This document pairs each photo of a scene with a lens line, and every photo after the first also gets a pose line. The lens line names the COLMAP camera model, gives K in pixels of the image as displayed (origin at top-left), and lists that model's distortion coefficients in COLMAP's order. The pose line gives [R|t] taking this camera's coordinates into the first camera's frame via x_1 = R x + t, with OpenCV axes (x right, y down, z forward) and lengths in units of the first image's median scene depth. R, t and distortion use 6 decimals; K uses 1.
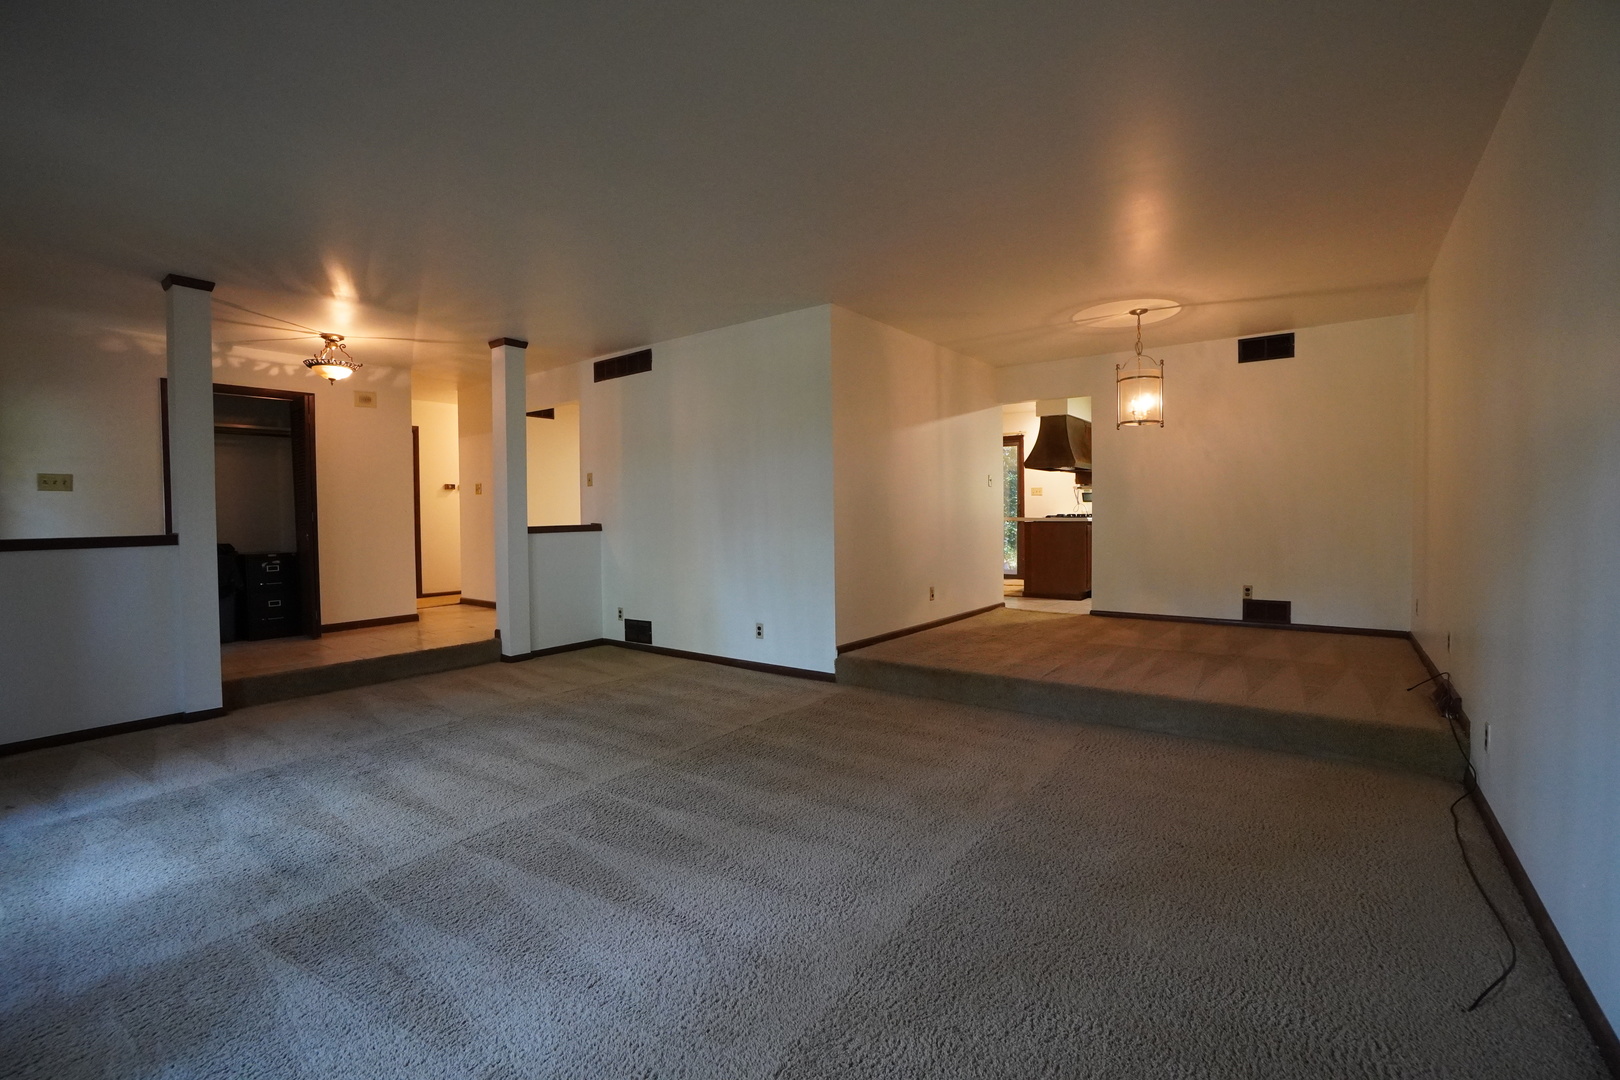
lens RADIAL K [[719.1, 0, 810.0], [0, 719.1, 535.5], [0, 0, 1]] dist [-0.056327, 0.021132]
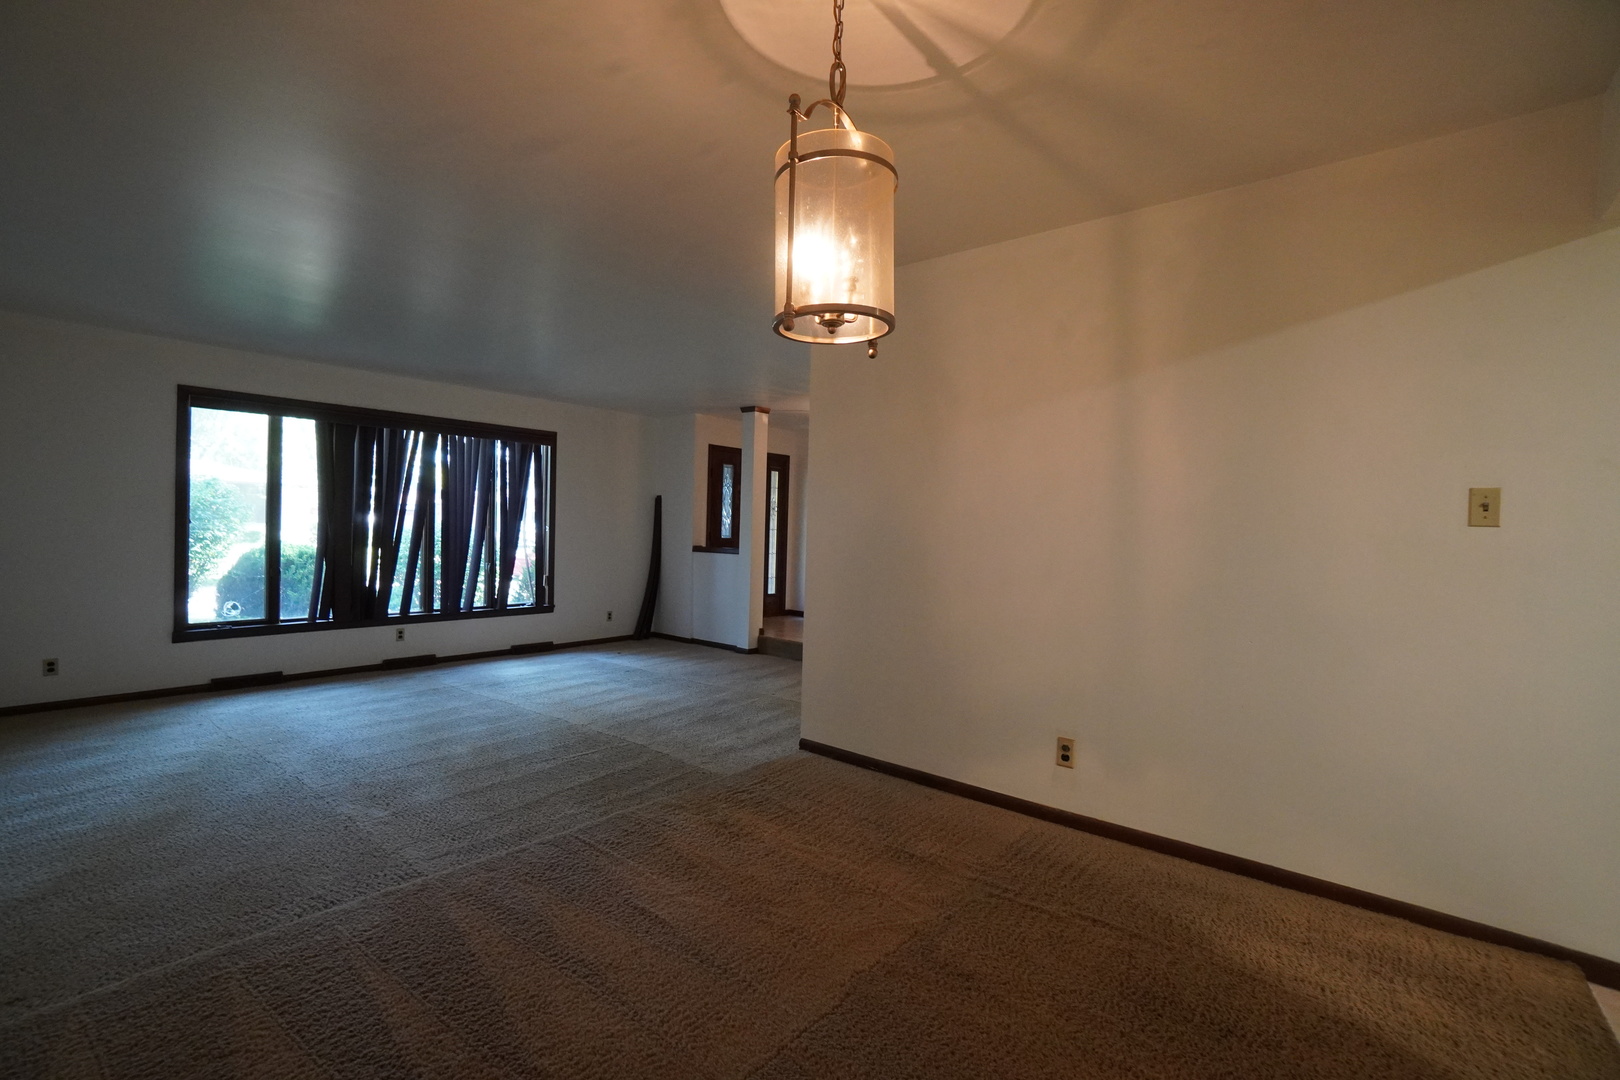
lens RADIAL K [[719.1, 0, 805.6], [0, 719.1, 536.4], [0, 0, 1]] dist [-0.056327, 0.021132]
pose [[-0.066274, 0.022877, -0.997539, 1.239785], [-0.058793, 0.997911, 0.026791, -0.126594], [0.996068, 0.060424, -0.064791, 1.639294]]
